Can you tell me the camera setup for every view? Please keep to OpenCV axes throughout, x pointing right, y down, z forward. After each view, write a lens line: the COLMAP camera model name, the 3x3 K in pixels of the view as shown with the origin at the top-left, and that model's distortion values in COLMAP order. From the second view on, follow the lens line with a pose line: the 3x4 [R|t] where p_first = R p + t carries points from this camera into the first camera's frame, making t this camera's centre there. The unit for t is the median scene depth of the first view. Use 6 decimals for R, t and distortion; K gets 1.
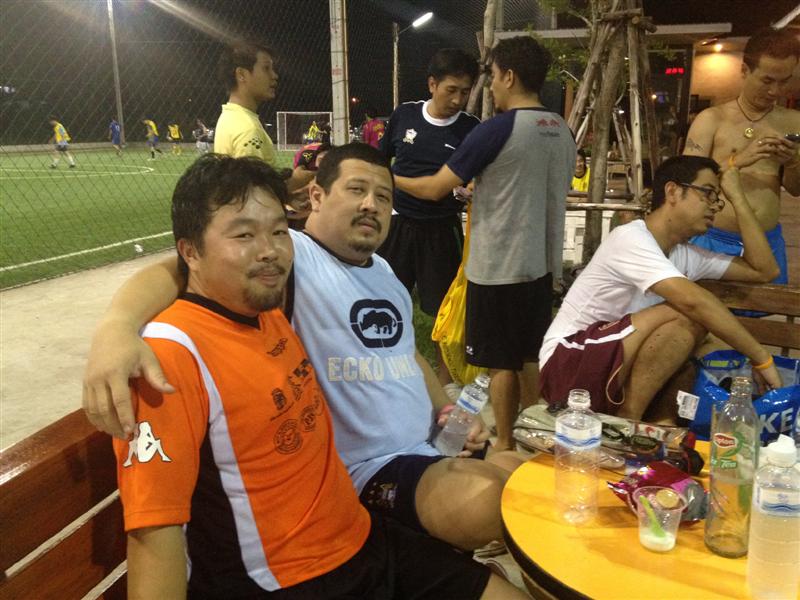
lens RADIAL K [[747.4, 0, 394.1], [0, 747.4, 305.2], [0, 0, 1]] dist [0.143086, -0.290707]
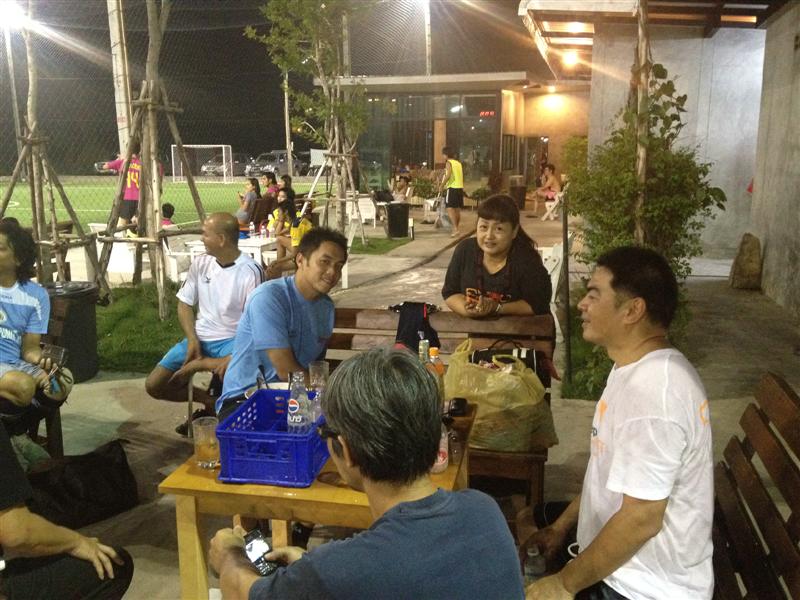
lens RADIAL K [[747.4, 0, 394.1], [0, 747.4, 305.2], [0, 0, 1]] dist [0.143086, -0.290707]
pose [[0.997220, -0.020280, 0.071707, 0.659836], [0.022855, 0.999116, -0.035275, 0.048587], [-0.070928, 0.036816, 0.996802, -0.409558]]
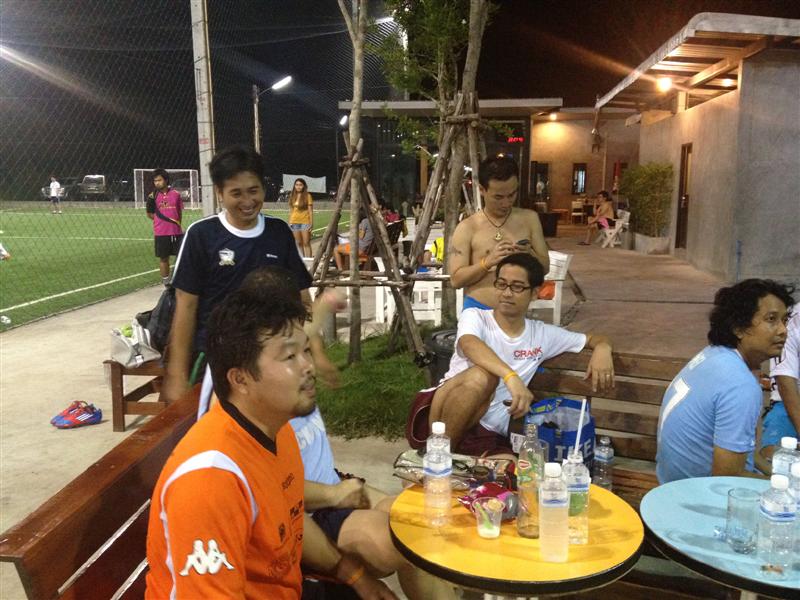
lens RADIAL K [[747.4, 0, 394.1], [0, 747.4, 305.2], [0, 0, 1]] dist [0.143086, -0.290707]
pose [[0.983756, -0.028128, 0.177293, -0.026422], [0.040366, 0.997016, -0.065797, -0.015147], [-0.174913, 0.071885, 0.981956, -0.128121]]
